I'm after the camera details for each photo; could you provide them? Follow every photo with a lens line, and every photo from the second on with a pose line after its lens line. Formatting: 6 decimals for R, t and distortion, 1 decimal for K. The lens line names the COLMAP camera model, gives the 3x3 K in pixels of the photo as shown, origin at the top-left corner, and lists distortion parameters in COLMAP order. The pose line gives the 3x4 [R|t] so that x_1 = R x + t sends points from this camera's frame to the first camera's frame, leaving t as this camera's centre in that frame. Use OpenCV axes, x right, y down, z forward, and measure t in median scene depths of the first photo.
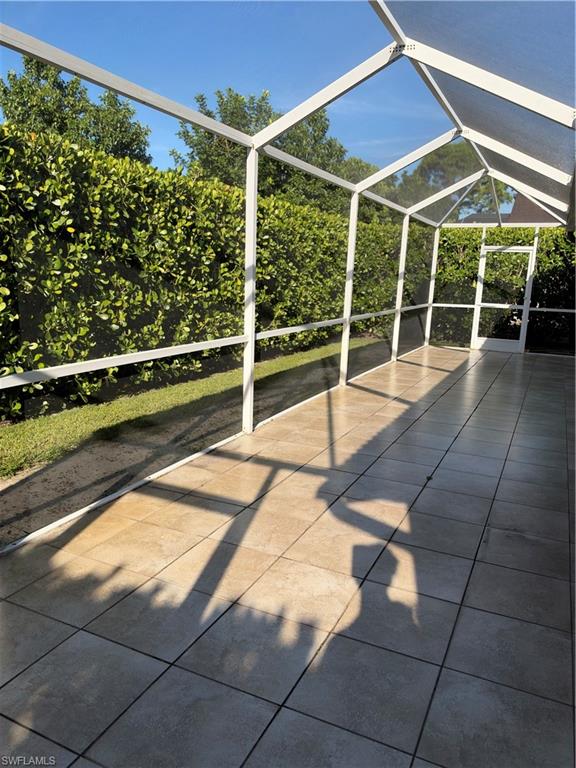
lens RADIAL K [[560.2, 0, 288.0], [0, 560.2, 384.0], [0, 0, 1]] dist [0.118118, -0.251229]
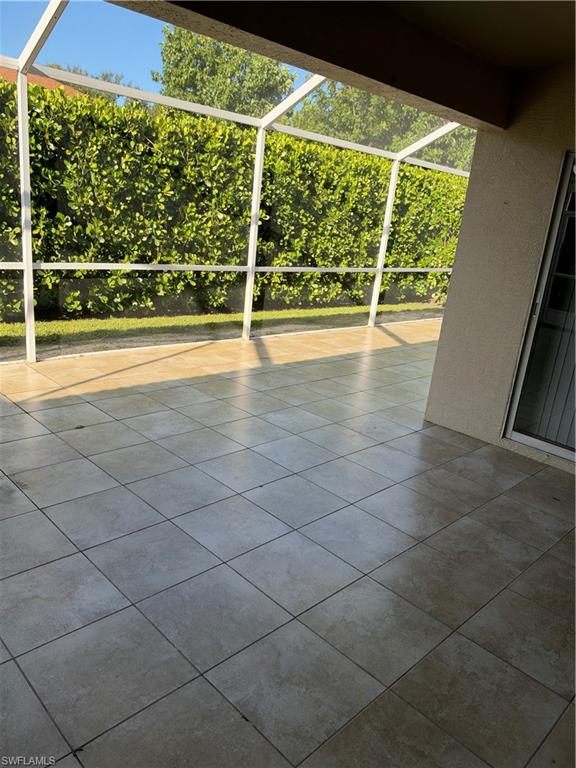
lens RADIAL K [[560.2, 0, 288.0], [0, 560.2, 384.0], [0, 0, 1]] dist [0.118118, -0.251229]
pose [[0.938141, 0.157593, -0.308312, 0.512492], [-0.133870, 0.986262, 0.096784, -0.026314], [0.319329, -0.049523, 0.946349, 0.129686]]
